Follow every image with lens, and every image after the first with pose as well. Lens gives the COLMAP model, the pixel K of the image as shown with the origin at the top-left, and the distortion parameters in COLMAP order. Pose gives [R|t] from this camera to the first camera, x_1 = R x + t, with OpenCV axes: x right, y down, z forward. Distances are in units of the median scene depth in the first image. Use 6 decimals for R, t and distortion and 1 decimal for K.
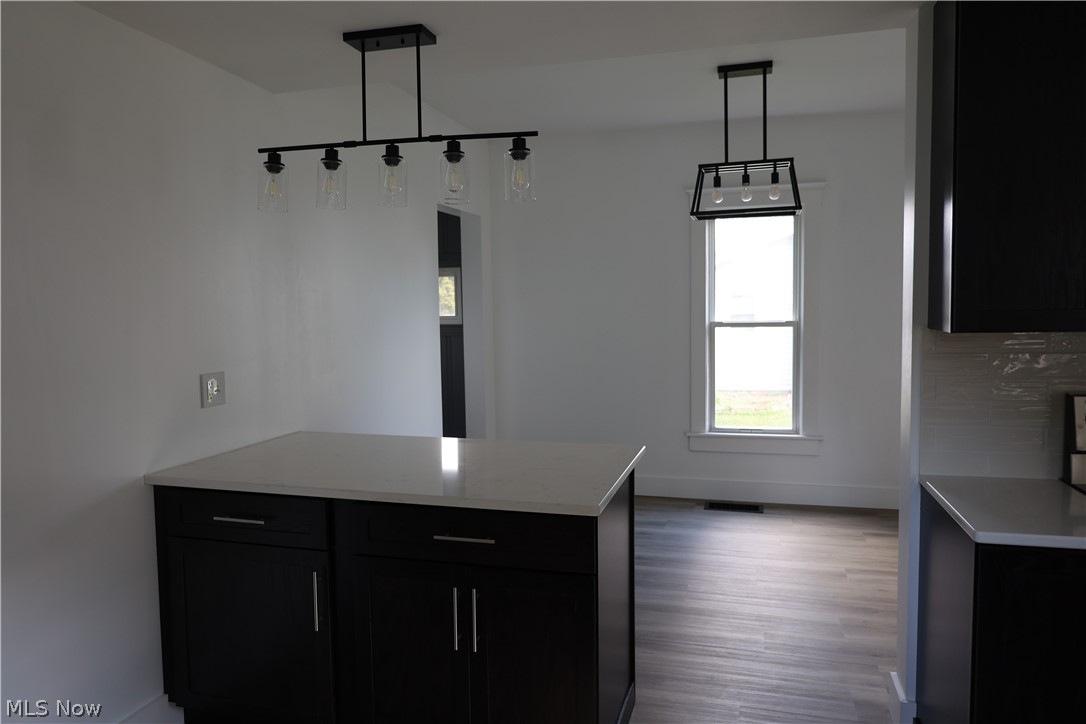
lens RADIAL K [[743.6, 0, 546.5], [0, 743.6, 362.5], [0, 0, 1]] dist [-0.007034, 0.000927]
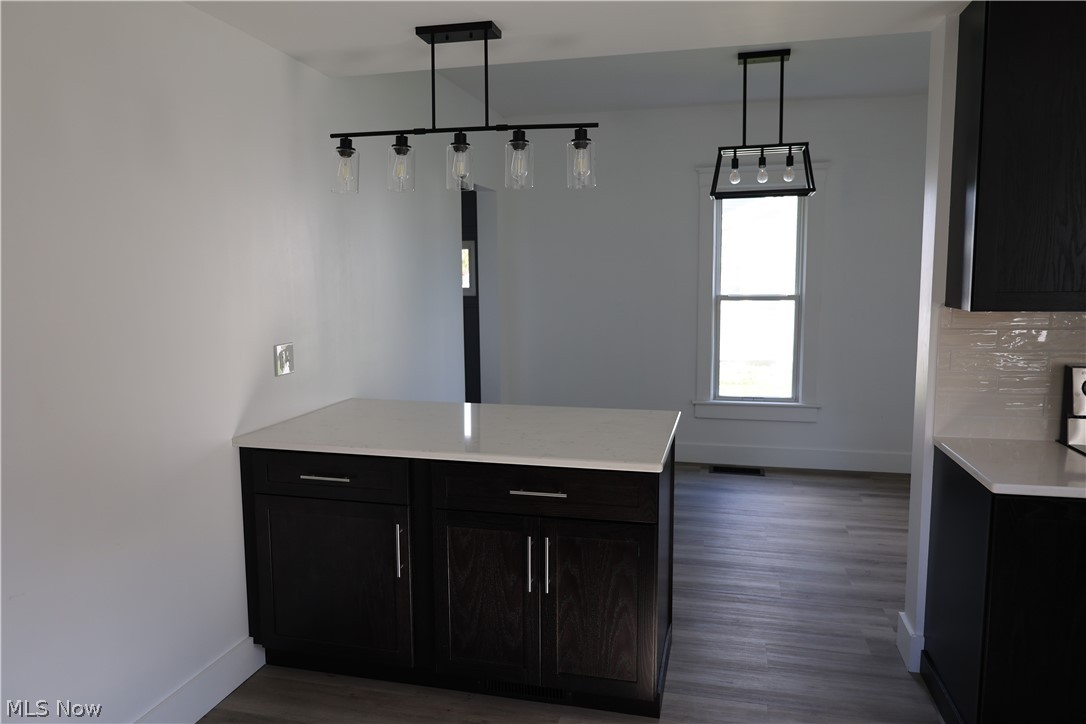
lens RADIAL K [[743.6, 0, 546.5], [0, 743.6, 362.5], [0, 0, 1]] dist [-0.007034, 0.000927]
pose [[0.999456, 0.003004, 0.032842, -0.079443], [-0.004381, 0.999111, 0.041937, -0.003857], [-0.032687, -0.042058, 0.998580, -0.064978]]
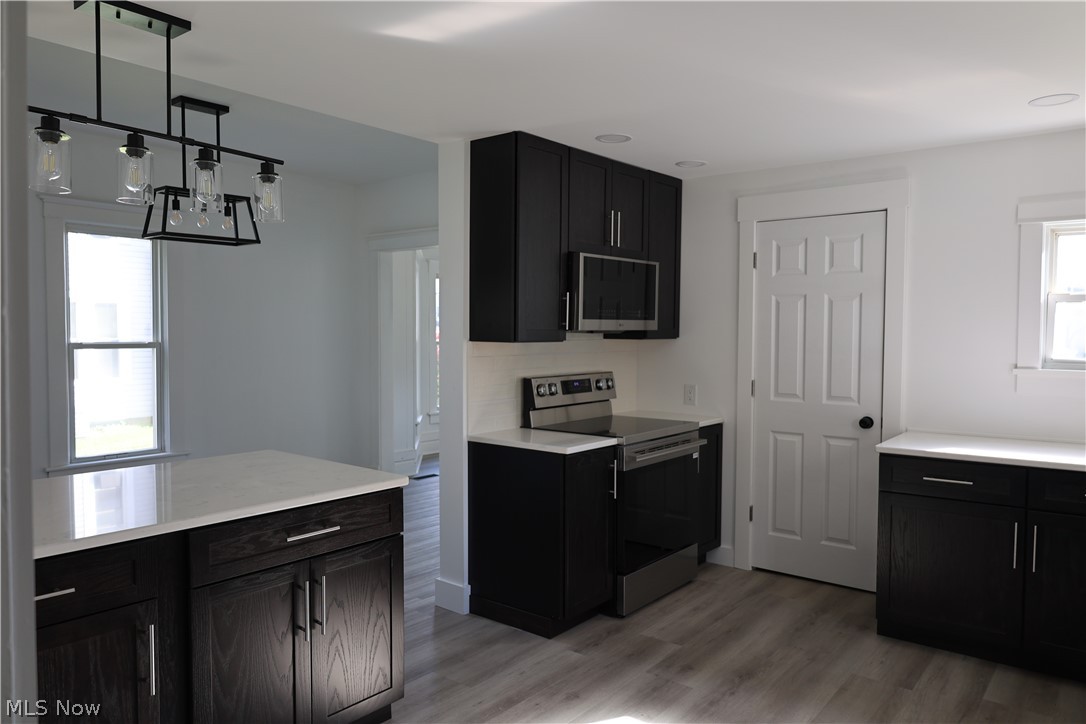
lens RADIAL K [[744.7, 0, 538.4], [0, 744.7, 365.8], [0, 0, 1]] dist [0.000246, 0.001061]
pose [[0.412593, -0.026208, 0.910539, -0.561110], [0.057136, 0.998362, 0.002846, 0.005693], [-0.909122, 0.050850, 0.413414, 0.141100]]
